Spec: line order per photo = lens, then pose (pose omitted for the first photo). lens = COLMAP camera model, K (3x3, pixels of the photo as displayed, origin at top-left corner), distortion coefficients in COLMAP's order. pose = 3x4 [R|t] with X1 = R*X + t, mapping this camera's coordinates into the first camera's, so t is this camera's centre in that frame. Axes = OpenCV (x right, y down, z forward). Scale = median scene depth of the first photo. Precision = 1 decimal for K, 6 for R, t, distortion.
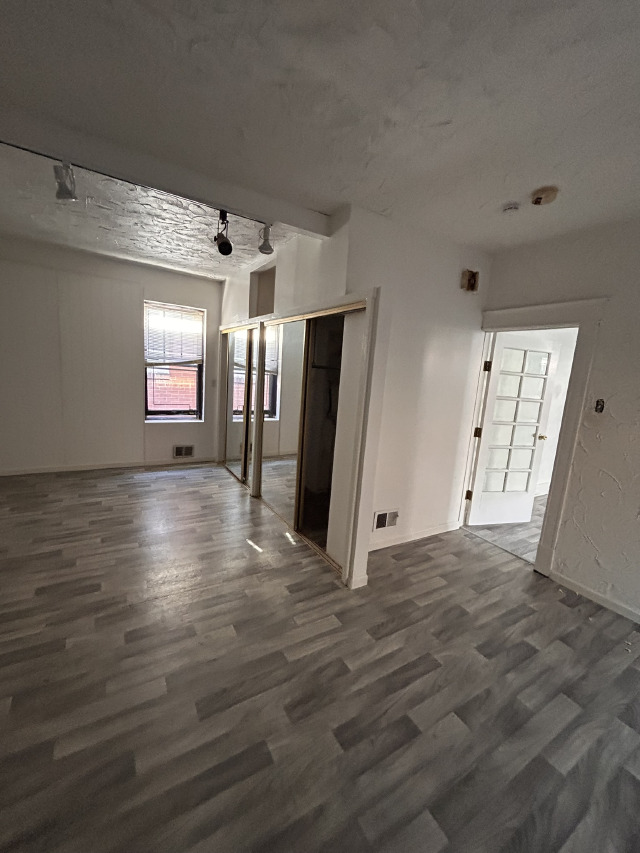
lens RADIAL K [[346.0, 0, 322.9], [0, 346.0, 427.6], [0, 0, 1]] dist [0.000076, 0.000191]
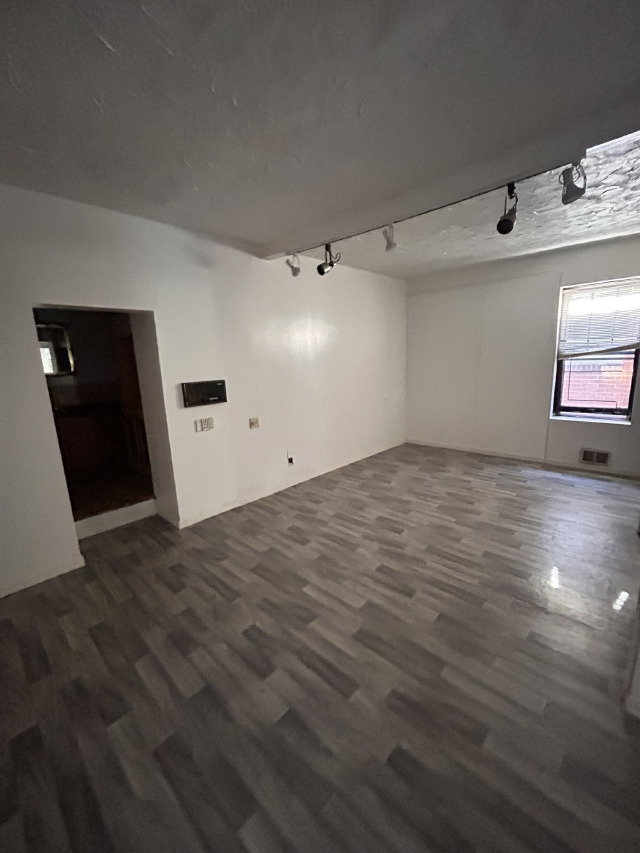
lens RADIAL K [[349.2, 0, 318.3], [0, 349.2, 423.0], [0, 0, 1]] dist [-0.001704, 0.000364]
pose [[0.252475, 0.094004, -0.963026, 0.271826], [-0.098975, 0.992558, 0.070939, -0.008027], [0.962528, 0.077406, 0.259900, 0.166032]]
